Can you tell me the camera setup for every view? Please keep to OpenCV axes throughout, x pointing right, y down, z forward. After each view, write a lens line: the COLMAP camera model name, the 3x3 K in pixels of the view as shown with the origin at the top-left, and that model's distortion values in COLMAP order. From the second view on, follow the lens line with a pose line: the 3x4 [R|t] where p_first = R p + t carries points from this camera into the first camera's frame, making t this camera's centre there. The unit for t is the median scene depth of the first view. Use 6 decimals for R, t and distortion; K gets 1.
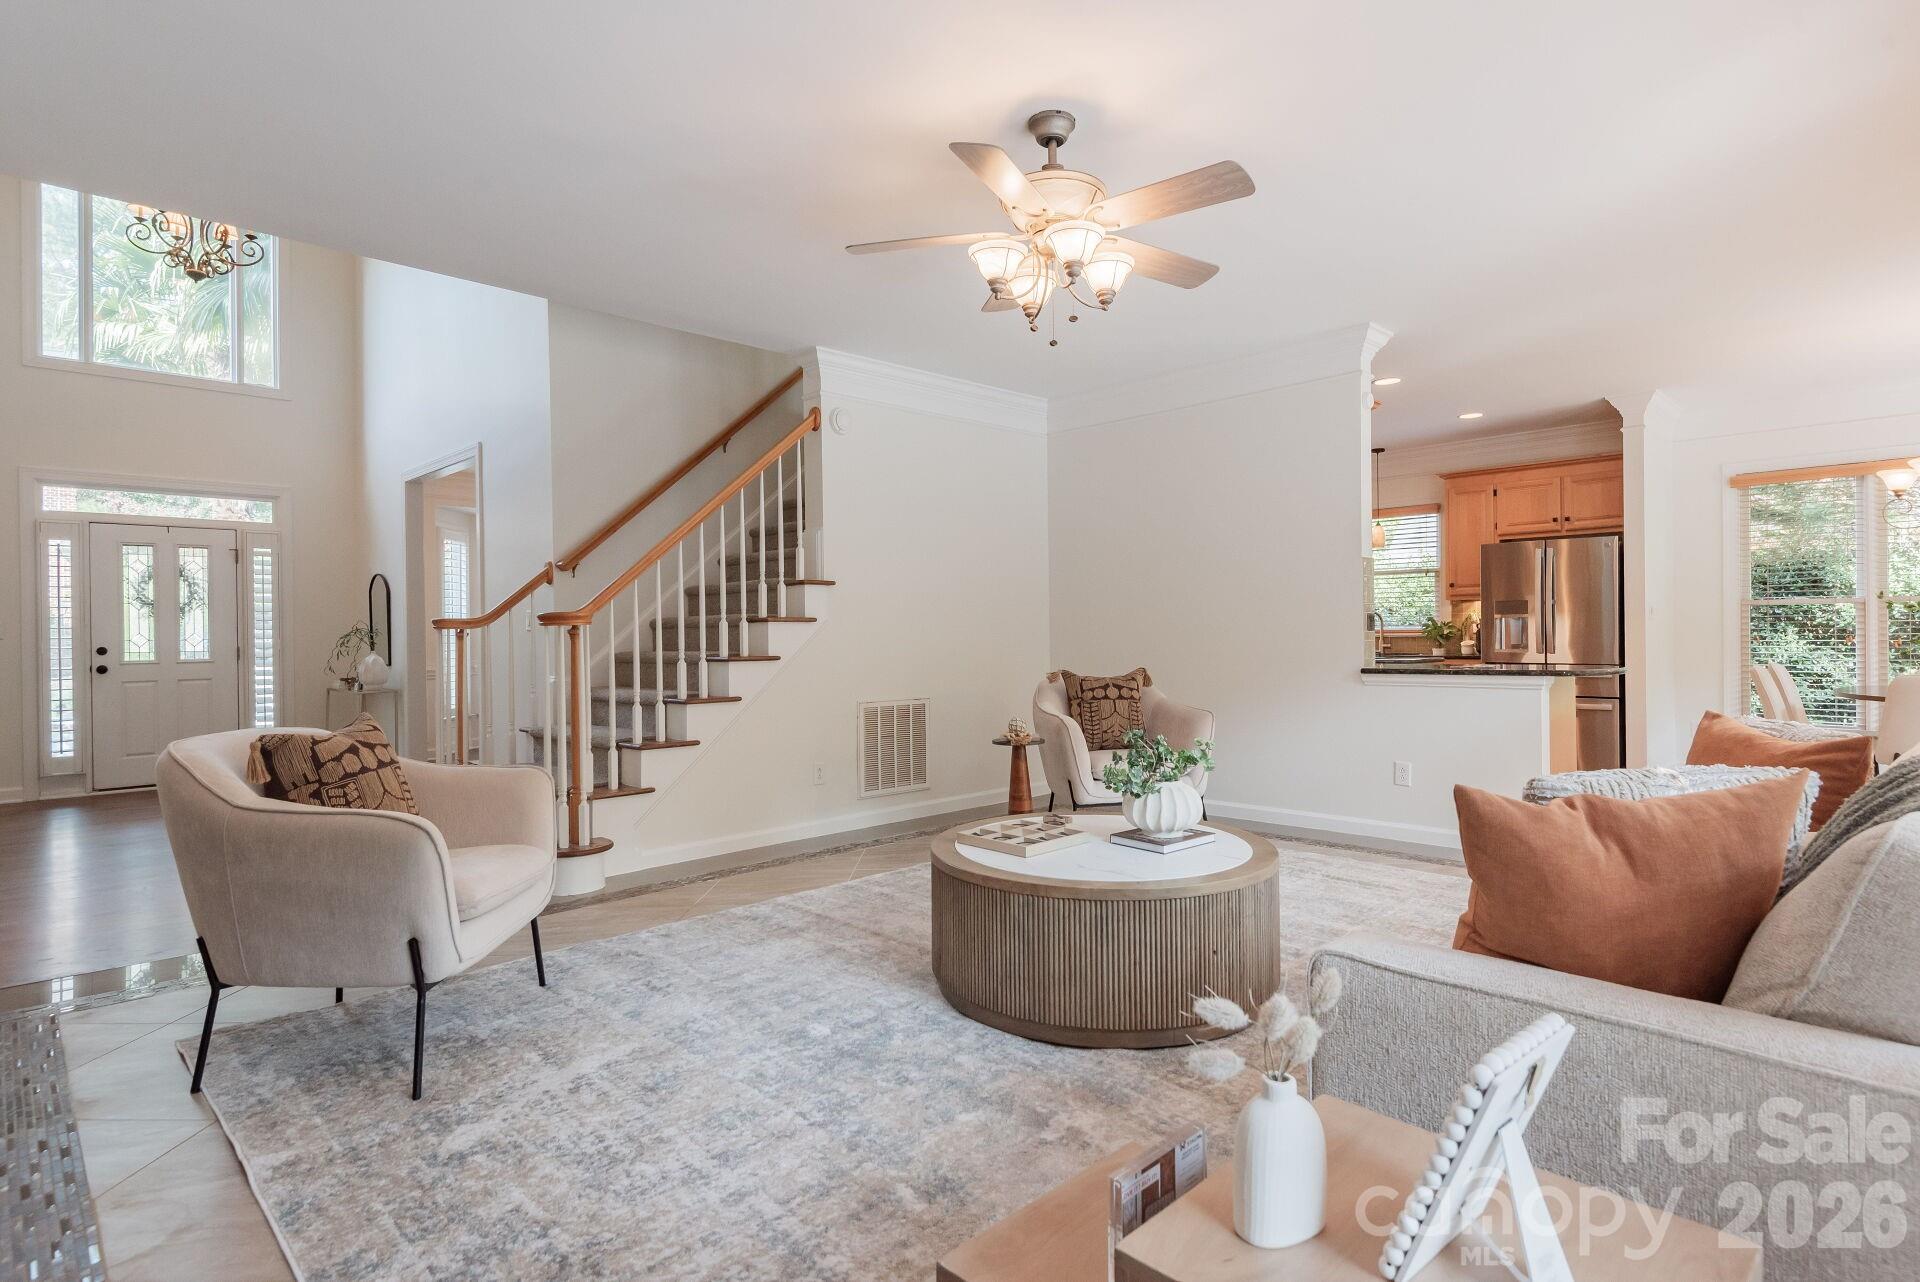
lens RADIAL K [[986.8, 0, 960.0], [0, 986.8, 641.0], [0, 0, 1]] dist [0.018653, -0.000346]
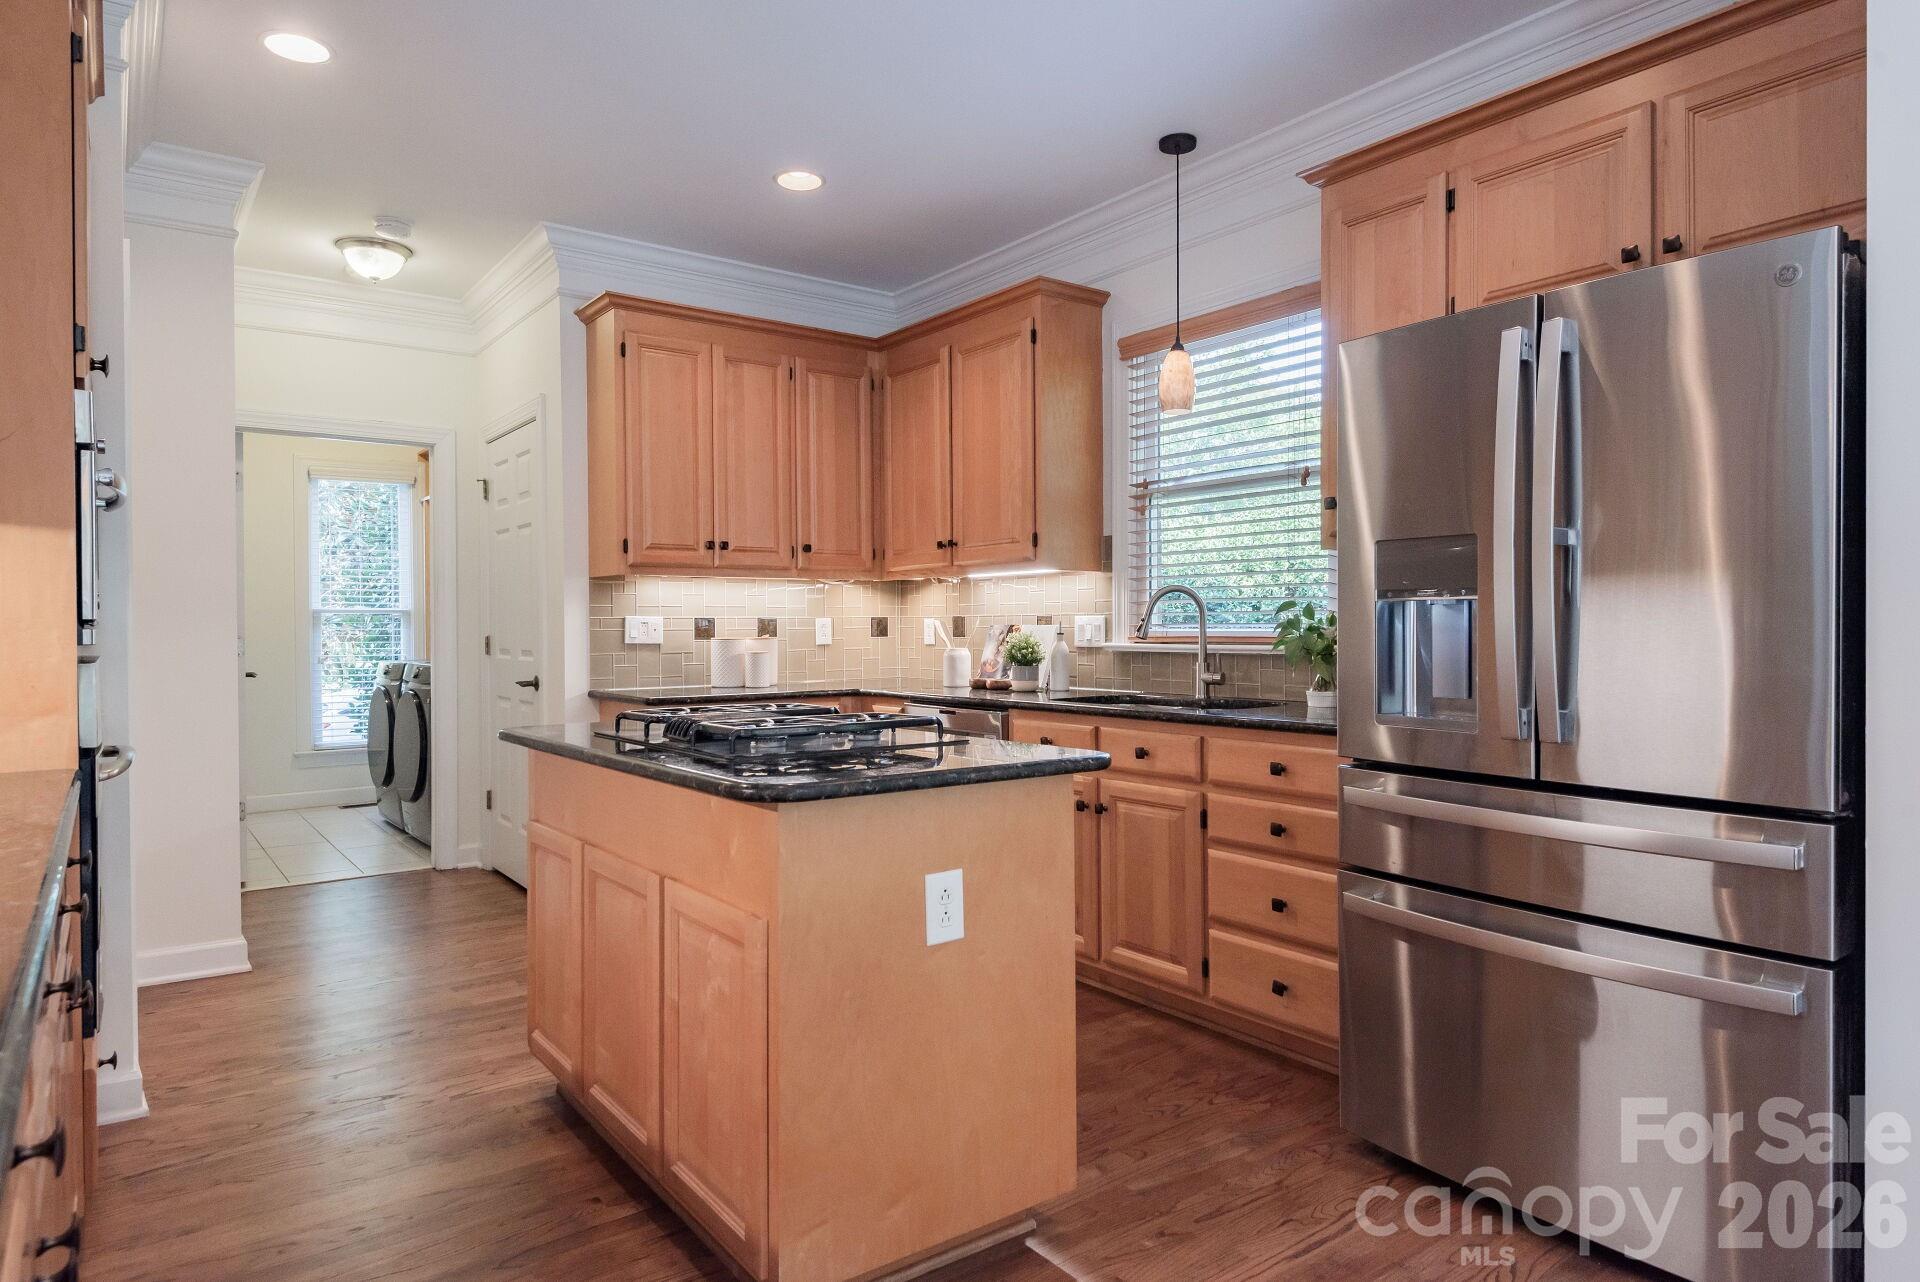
lens RADIAL K [[1128.9, 0, 960.0], [0, 1128.9, 641.0], [0, 0, 1]] dist [-0.000477, -0.001178]
pose [[0.991828, 0.008802, -0.127281, 0.420291], [-0.008796, 0.999961, 0.000614, -0.009329], [0.127282, 0.000511, 0.991866, 0.610845]]
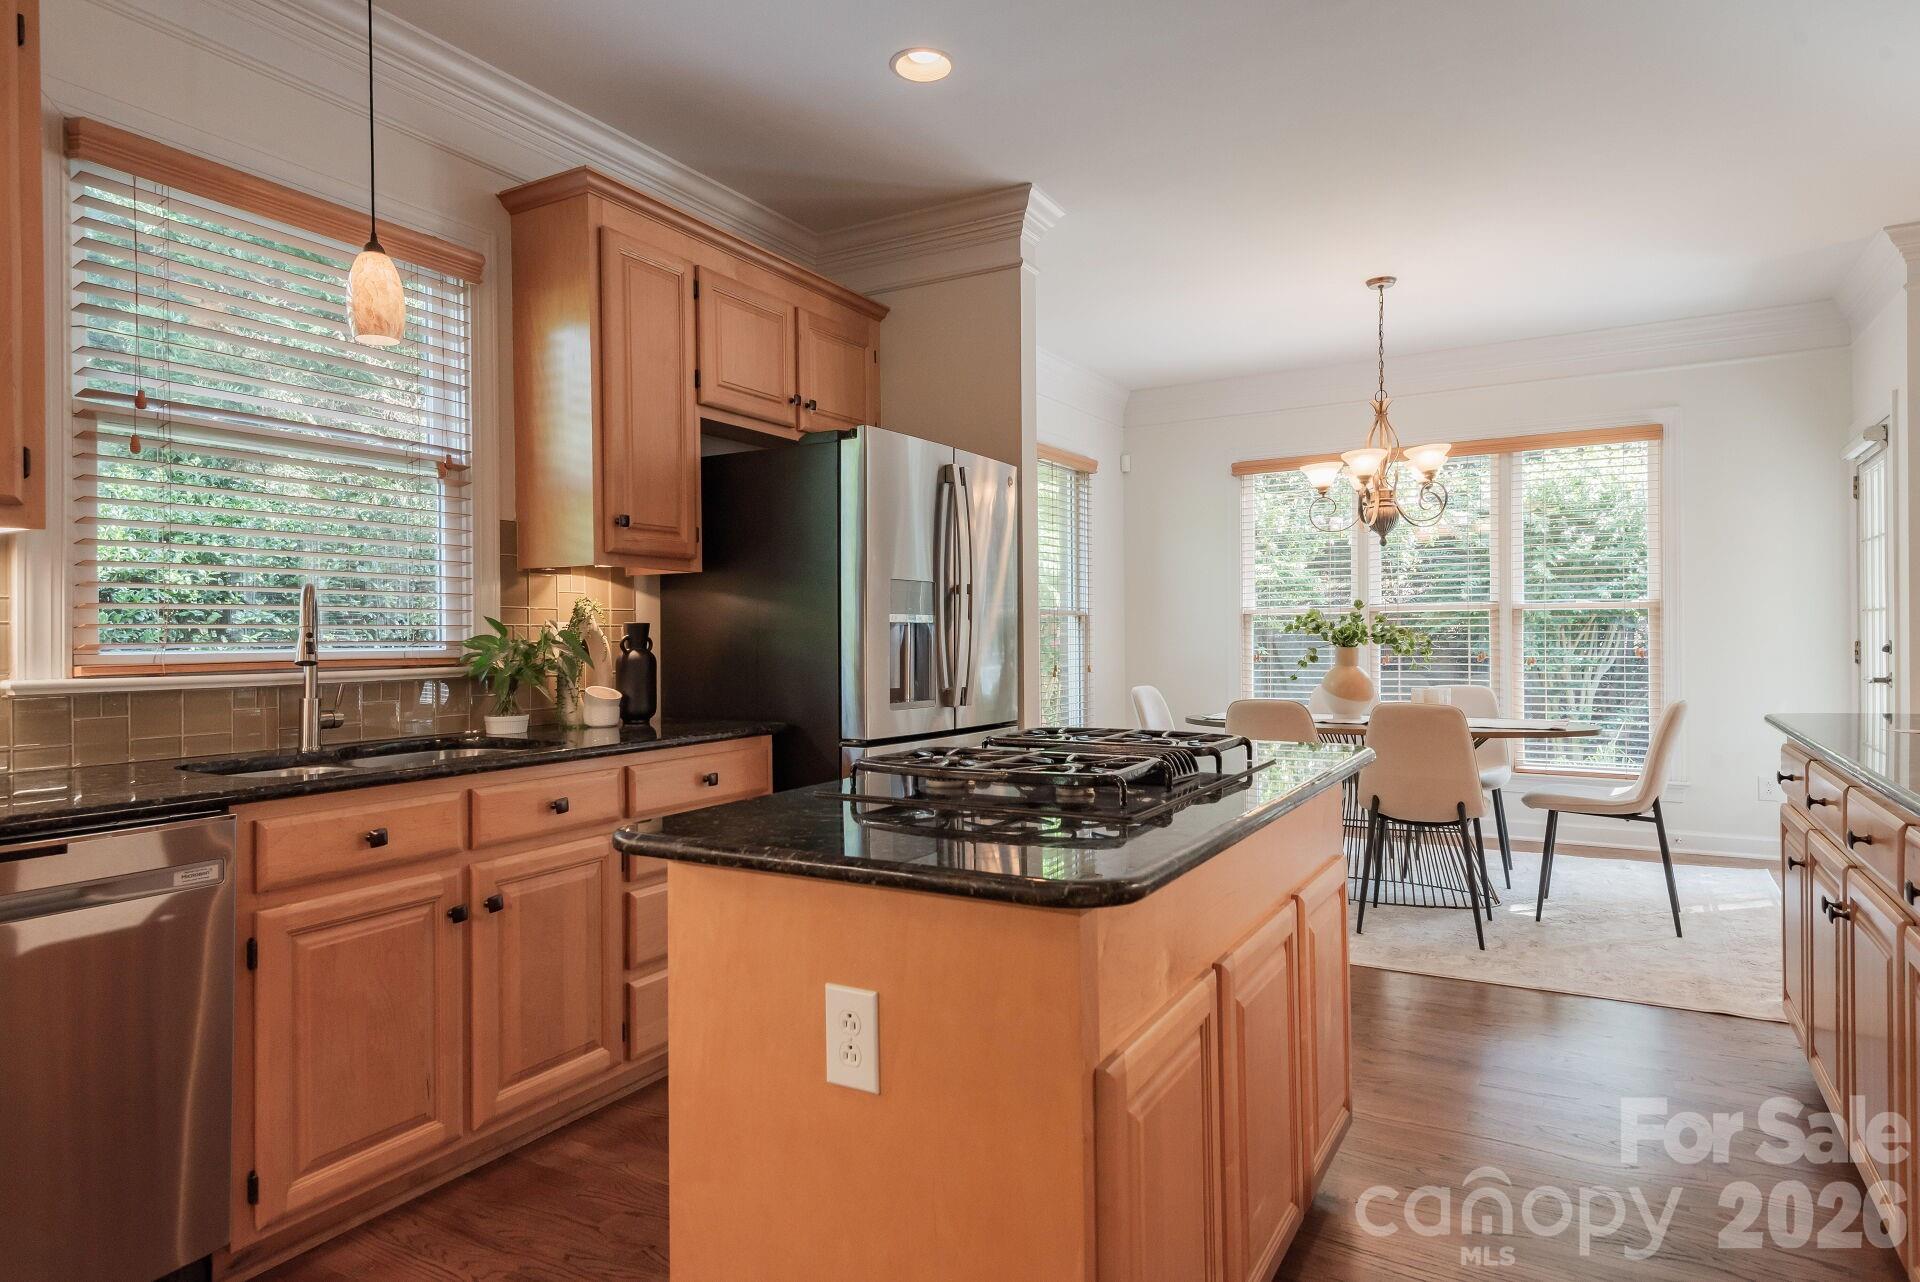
lens RADIAL K [[1109.6, 0, 960.0], [0, 1109.6, 641.0], [0, 0, 1]] dist [0.001891, 0.000367]
pose [[-0.278992, 0.010520, 0.960236, 0.110458], [0.022625, 0.999734, -0.004379, -0.011661], [-0.960027, 0.020503, -0.279156, 0.991992]]
